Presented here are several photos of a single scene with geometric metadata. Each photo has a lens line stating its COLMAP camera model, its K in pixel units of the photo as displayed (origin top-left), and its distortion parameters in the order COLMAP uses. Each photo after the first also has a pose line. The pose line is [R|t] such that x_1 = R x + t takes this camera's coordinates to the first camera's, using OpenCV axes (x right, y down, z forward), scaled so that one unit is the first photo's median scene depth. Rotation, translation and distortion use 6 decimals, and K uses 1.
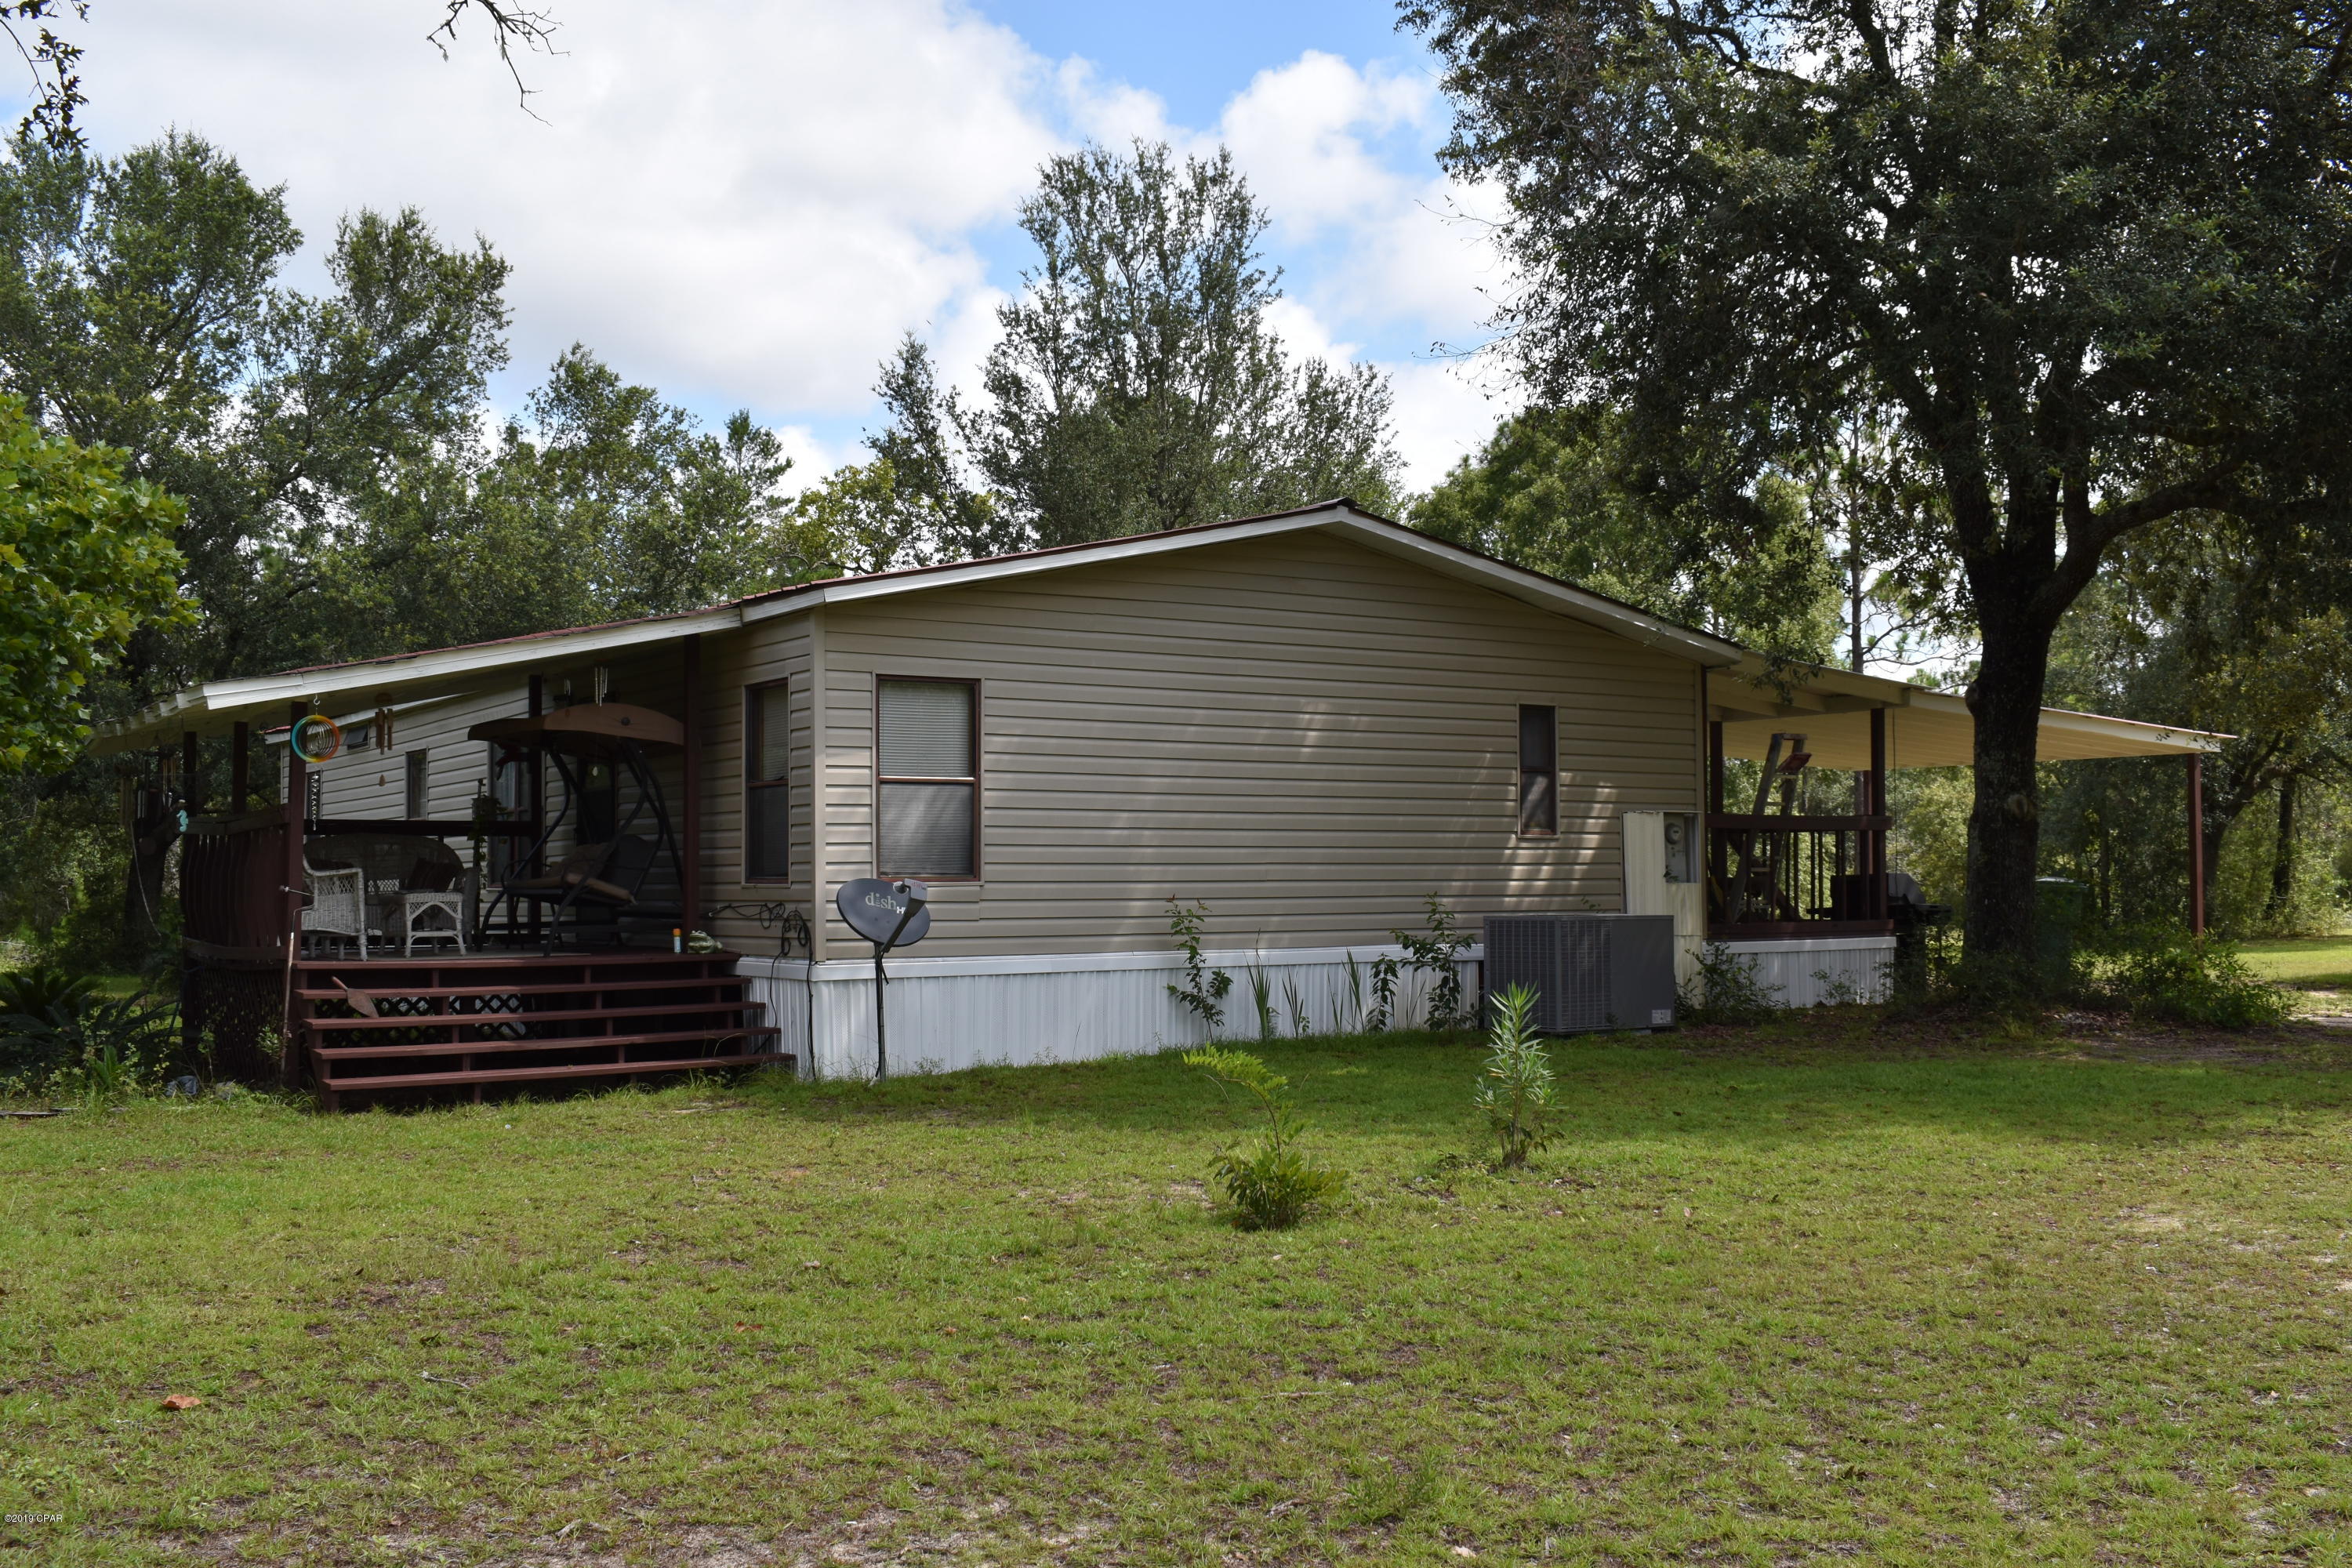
lens RADIAL K [[2334.3, 0, 1176.0], [0, 2334.3, 784.0], [0, 0, 1]] dist [-0.089751, 0.005842]
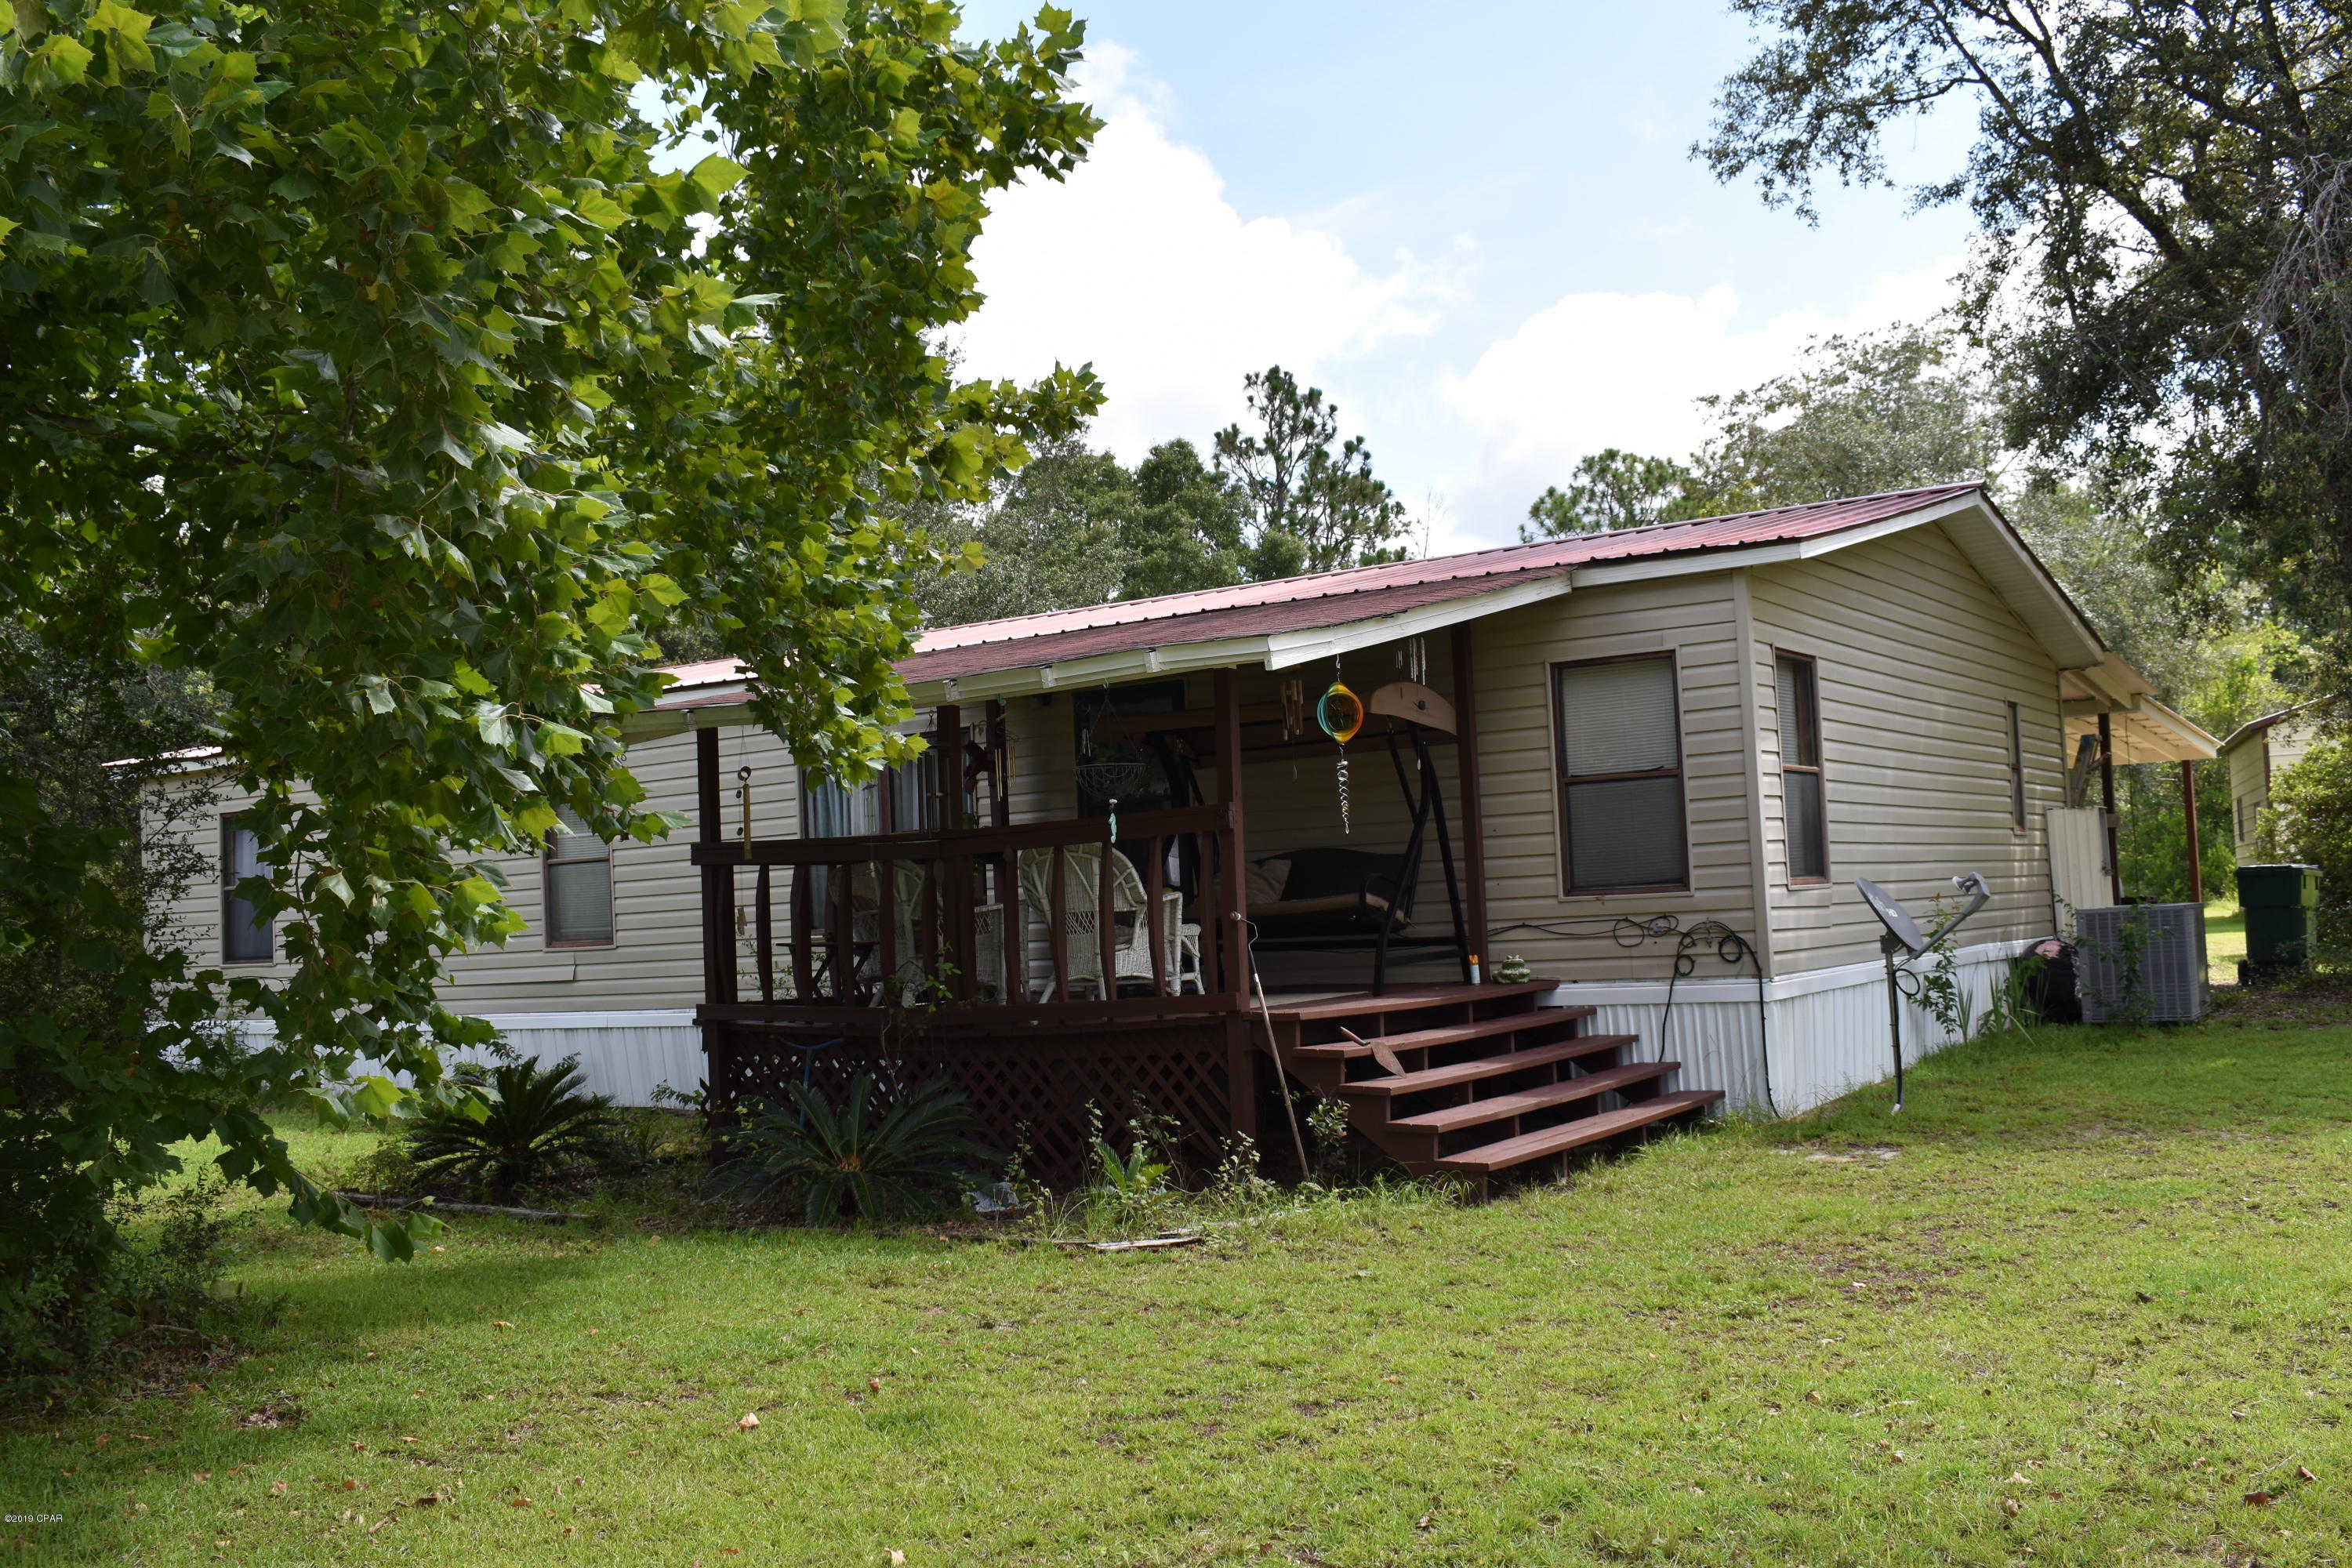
lens RADIAL K [[2245.5, 0, 1176.0], [0, 2245.5, 784.0], [0, 0, 1]] dist [-0.084369, 0.005391]
pose [[0.918847, -0.010264, 0.394481, -0.619419], [0.021258, 0.999498, -0.023509, 0.017558], [-0.394041, 0.029988, 0.918603, 0.299592]]
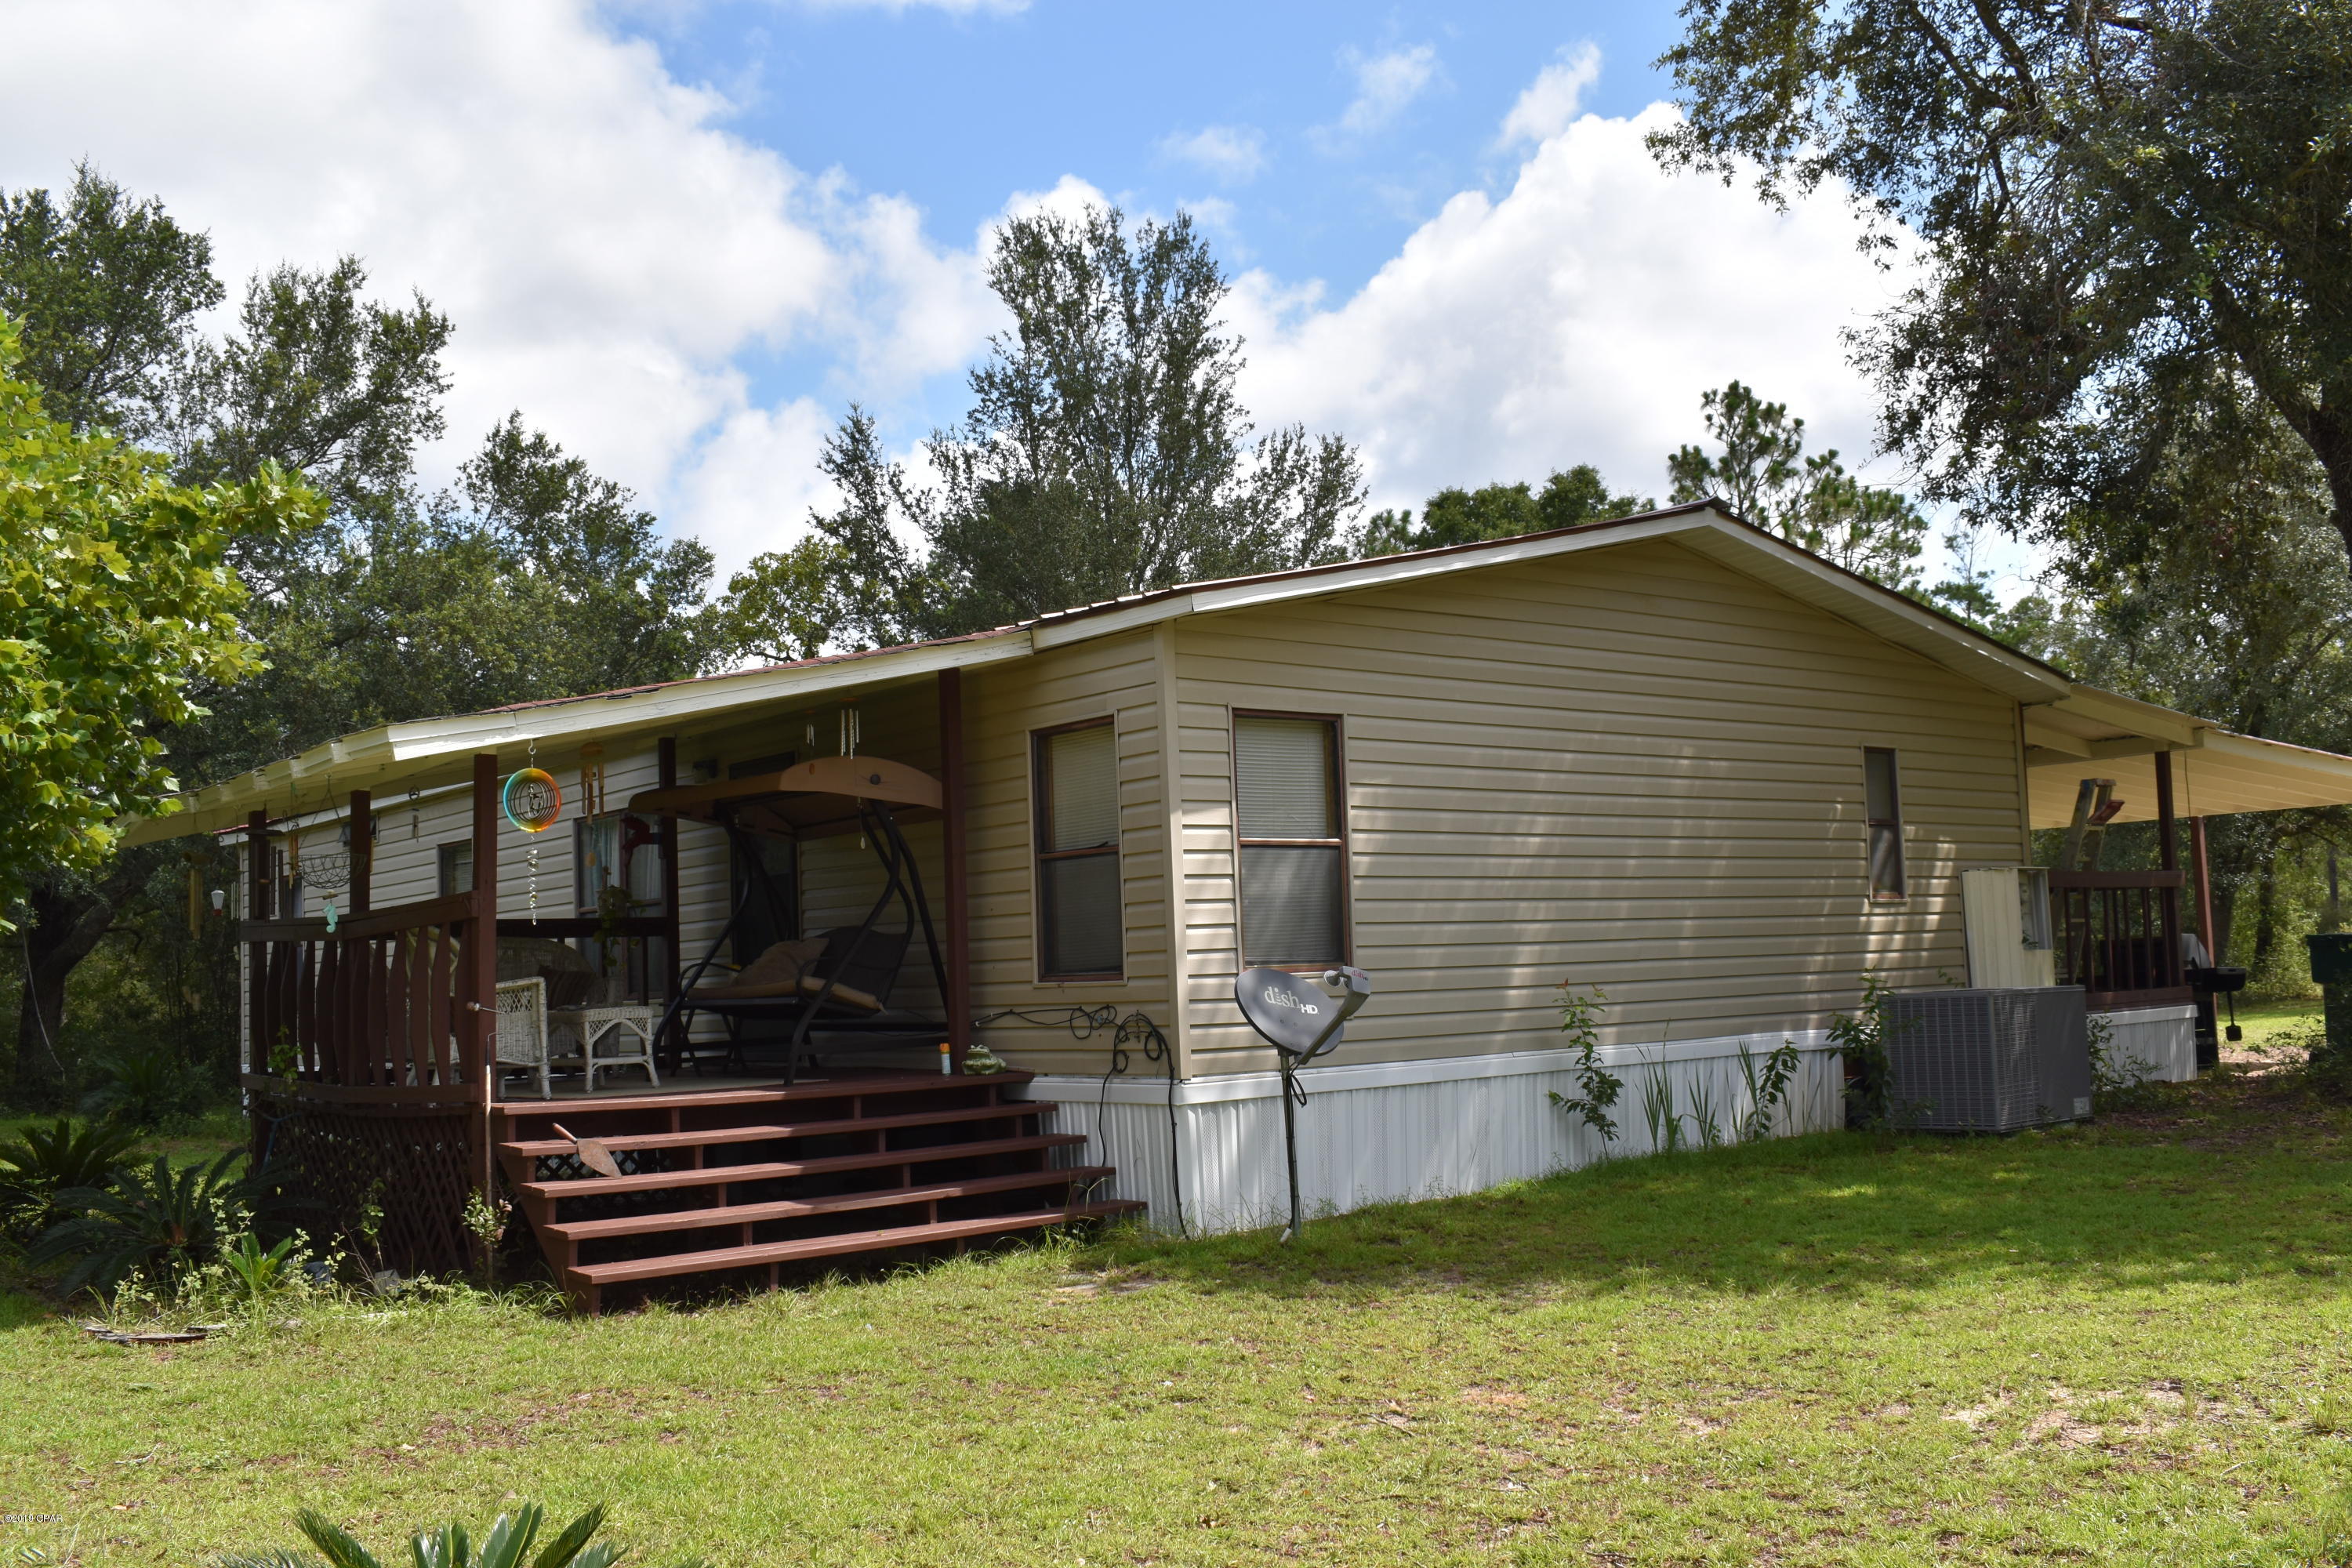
lens RADIAL K [[2245.5, 0, 1176.0], [0, 2245.5, 784.0], [0, 0, 1]] dist [-0.084369, 0.005391]
pose [[0.994890, -0.021518, 0.098642, -0.206942], [0.026070, 0.998642, -0.045099, 0.011003], [-0.097538, 0.047440, 0.994101, 0.235673]]
